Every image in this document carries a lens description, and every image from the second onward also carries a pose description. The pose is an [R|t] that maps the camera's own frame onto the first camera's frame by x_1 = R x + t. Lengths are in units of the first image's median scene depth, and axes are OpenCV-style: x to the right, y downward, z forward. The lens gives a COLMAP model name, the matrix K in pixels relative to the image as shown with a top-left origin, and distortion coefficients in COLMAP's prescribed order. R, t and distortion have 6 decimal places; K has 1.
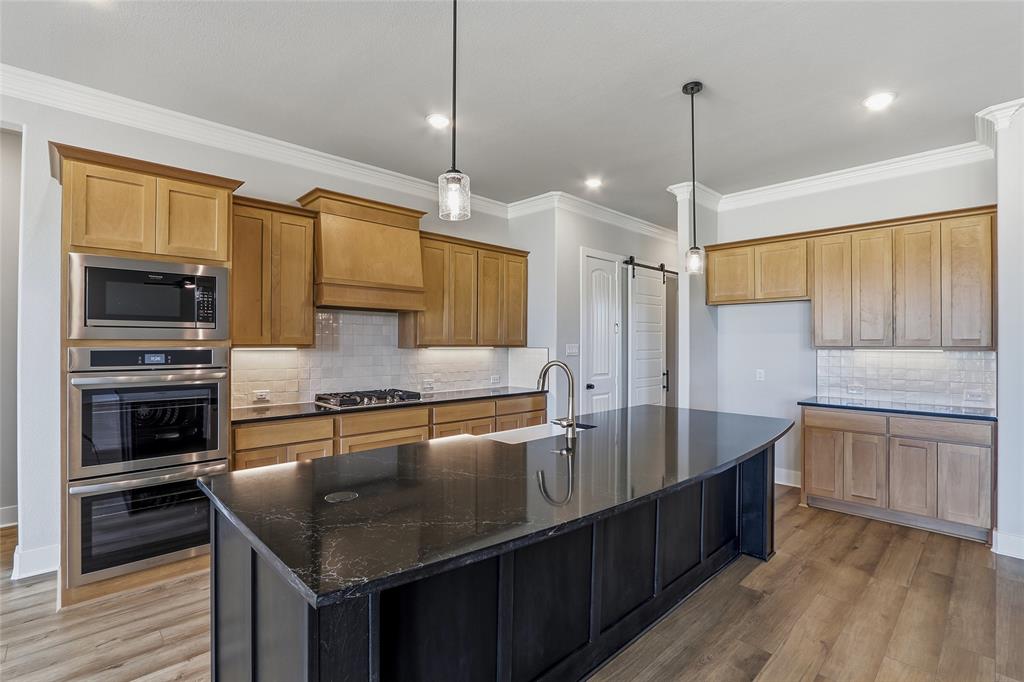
lens RADIAL K [[483.0, 0, 508.7], [0, 483.0, 340.2], [0, 0, 1]] dist [-0.020163, 0.003157]
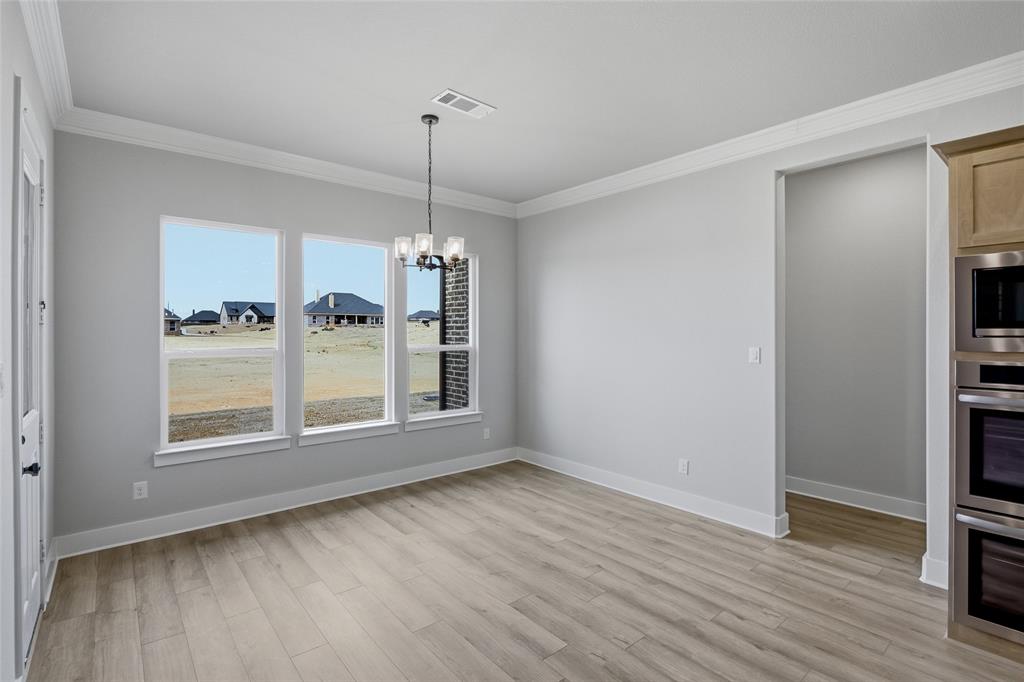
lens RADIAL K [[483.0, 0, 502.3], [0, 483.0, 334.2], [0, 0, 1]] dist [-0.020163, 0.003157]
pose [[-0.076285, -0.004928, -0.997074, 0.056367], [-0.005462, 0.999975, -0.004525, -0.024968], [0.997071, 0.005101, -0.076310, 0.191808]]
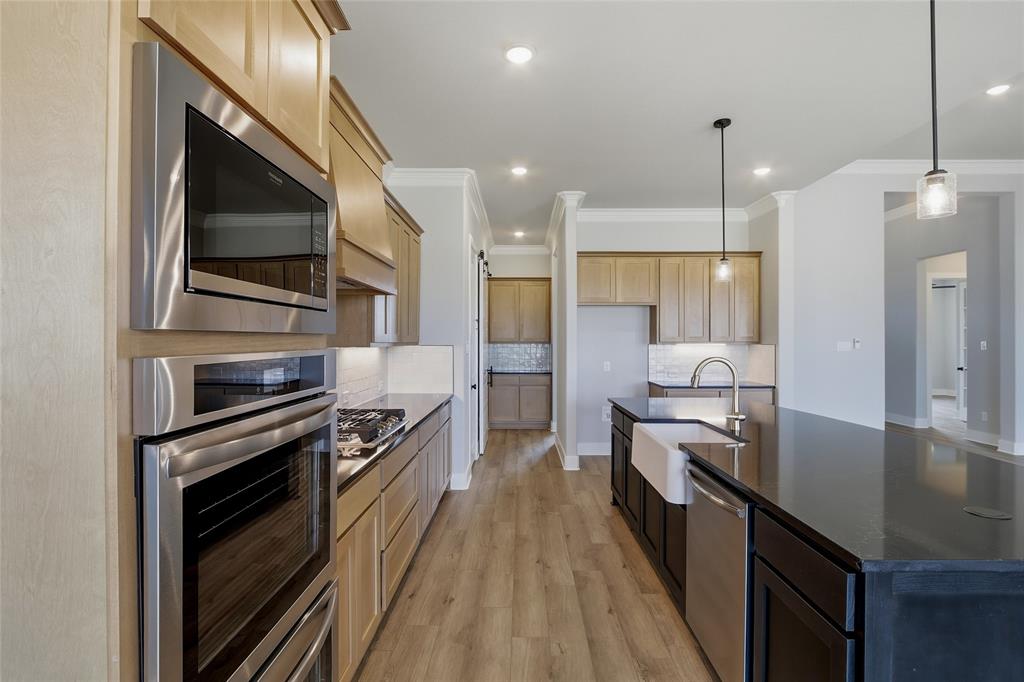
lens RADIAL K [[491.8, 0, 513.1], [0, 491.8, 338.4], [0, 0, 1]] dist [-0.012255, 0.002308]
pose [[0.700753, -0.002451, 0.713400, -0.956997], [0.003565, 0.999994, -0.000066, 0.003785], [-0.713395, 0.002589, 0.700758, 0.611842]]
